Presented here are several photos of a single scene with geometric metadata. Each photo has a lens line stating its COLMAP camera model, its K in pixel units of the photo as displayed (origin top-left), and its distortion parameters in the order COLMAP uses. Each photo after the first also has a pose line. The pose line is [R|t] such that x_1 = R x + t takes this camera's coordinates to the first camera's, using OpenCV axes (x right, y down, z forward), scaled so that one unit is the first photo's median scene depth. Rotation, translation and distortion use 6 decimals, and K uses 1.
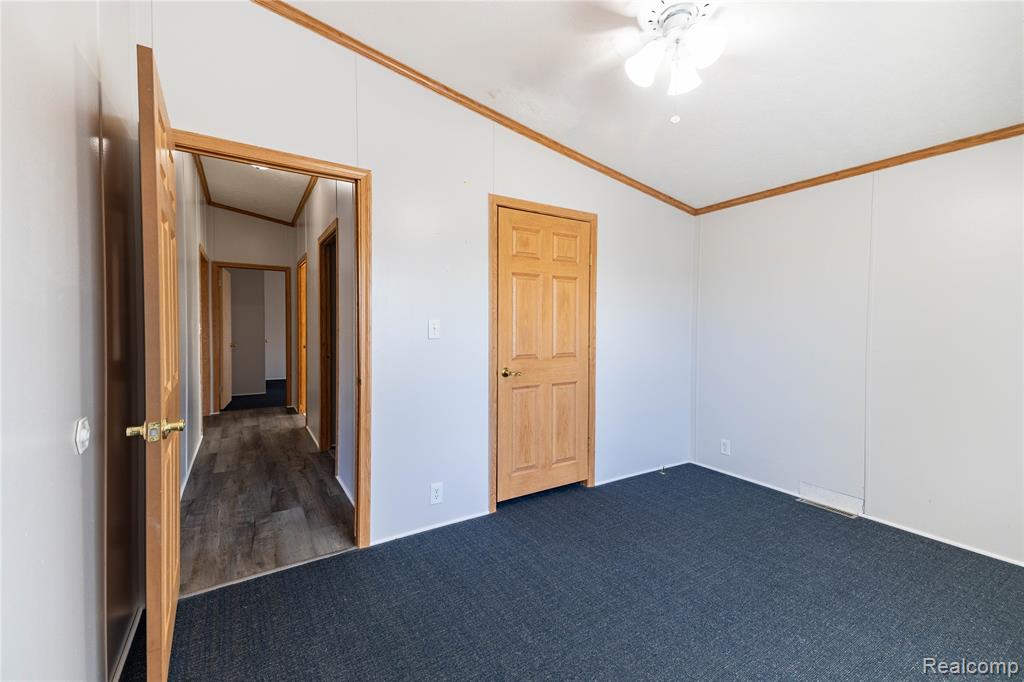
lens RADIAL K [[424.8, 0, 511.7], [0, 424.8, 338.2], [0, 0, 1]] dist [0.059563, -0.021936]
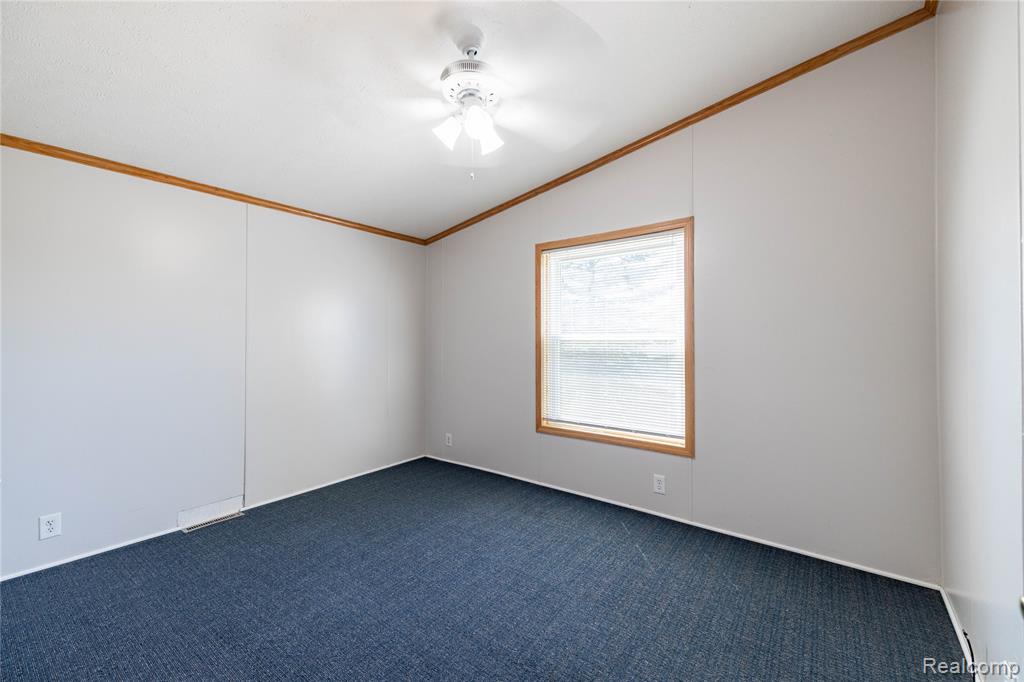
lens RADIAL K [[416.0, 0, 512.9], [0, 416.0, 338.0], [0, 0, 1]] dist [0.057870, -0.020970]
pose [[-0.365204, 0.003697, 0.930920, -0.461757], [0.021175, 0.999766, 0.004337, -0.019346], [-0.930687, 0.021296, -0.365197, 0.761477]]
